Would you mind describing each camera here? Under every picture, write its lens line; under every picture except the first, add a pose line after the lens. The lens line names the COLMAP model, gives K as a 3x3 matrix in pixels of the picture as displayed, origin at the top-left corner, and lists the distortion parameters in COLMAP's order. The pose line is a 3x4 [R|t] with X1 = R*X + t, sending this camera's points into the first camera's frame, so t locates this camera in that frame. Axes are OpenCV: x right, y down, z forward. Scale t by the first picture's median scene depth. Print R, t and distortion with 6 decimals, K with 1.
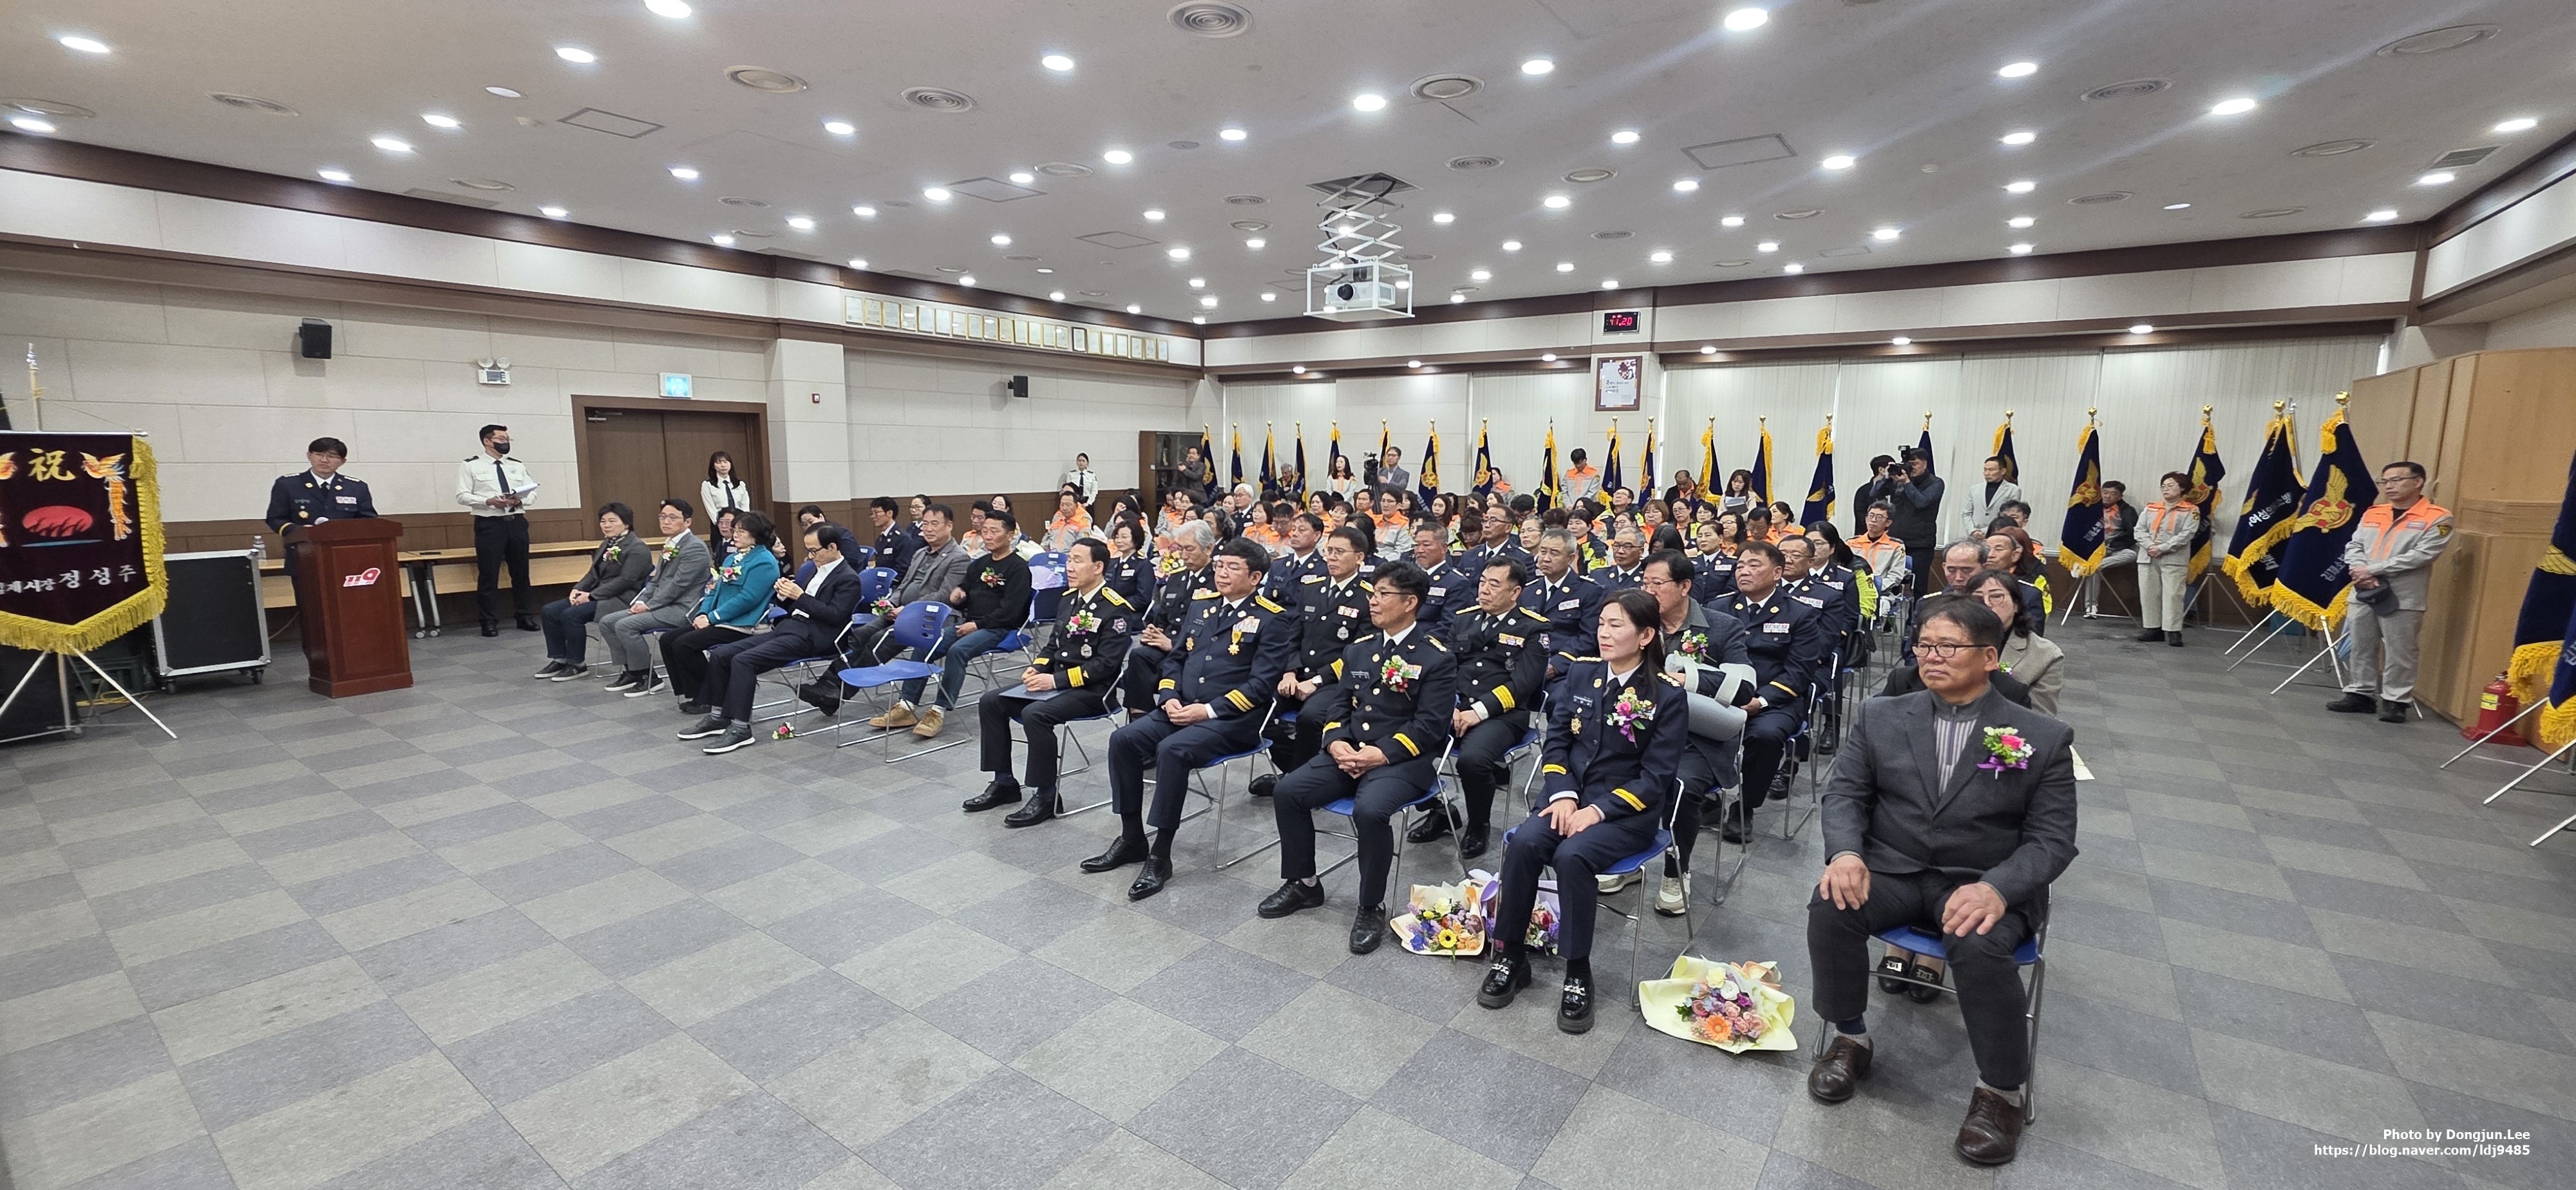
lens RADIAL K [[1016.0, 0, 1296.2], [0, 1016.0, 594.2], [0, 0, 1]] dist [0.001288, 0.000021]
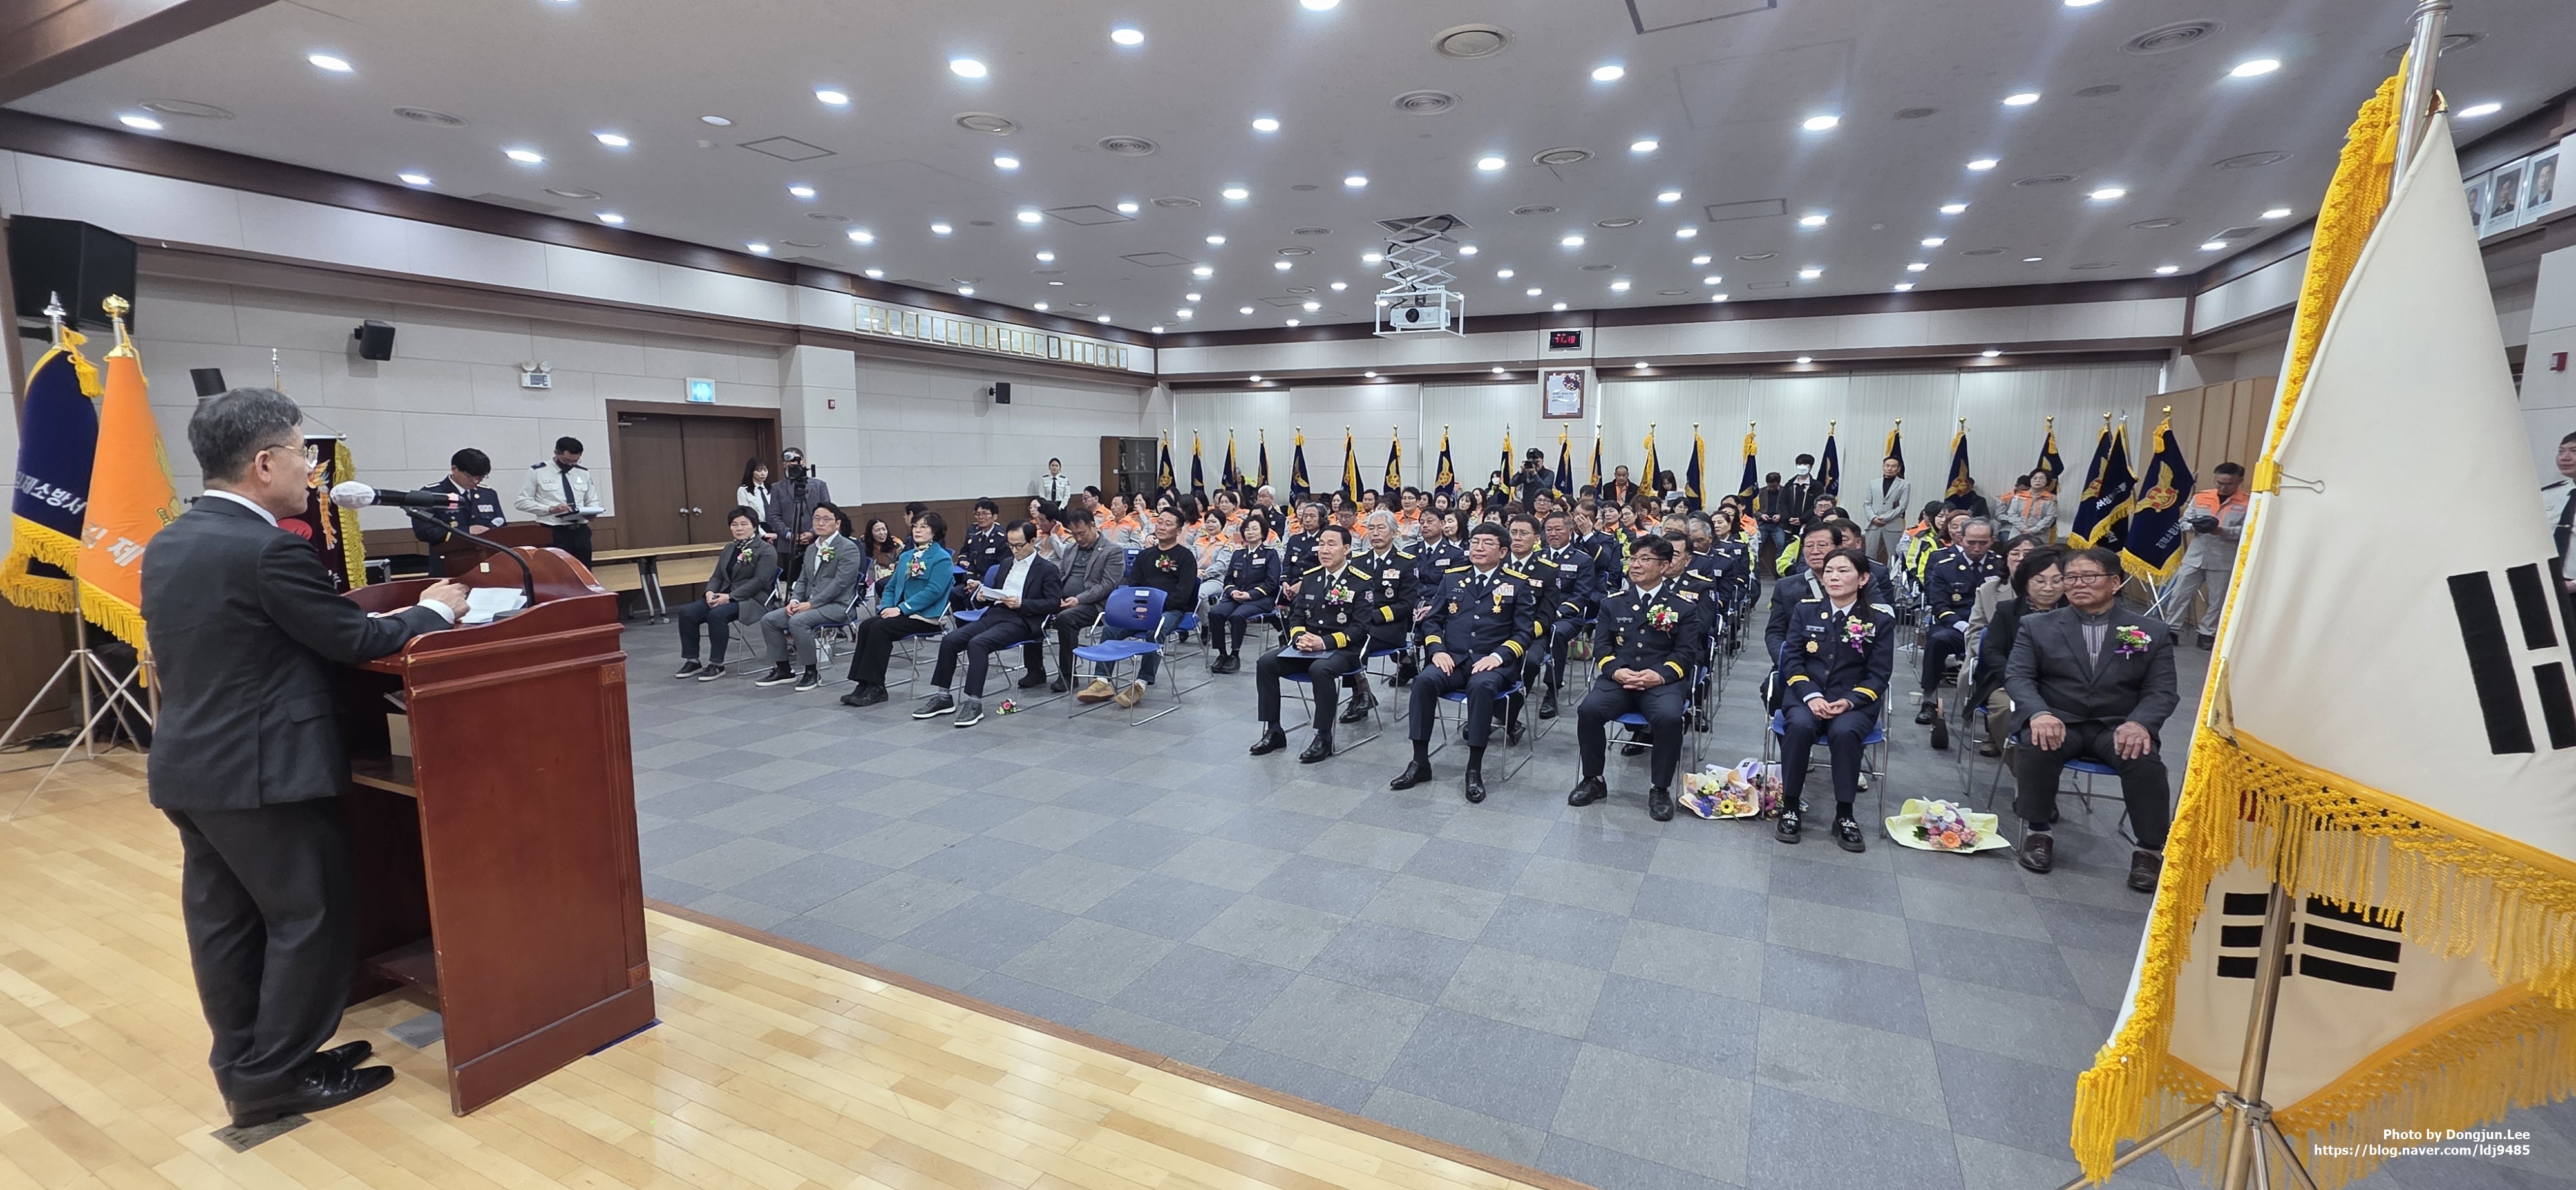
lens RADIAL K [[1016.0, 0, 1300.9], [0, 1016.0, 598.1], [0, 0, 1]] dist [0.001288, 0.000021]
pose [[0.986678, -0.026306, 0.160544, -0.252163], [0.026452, 0.999649, 0.001228, 0.016166], [-0.160520, 0.003035, 0.987028, -0.105374]]
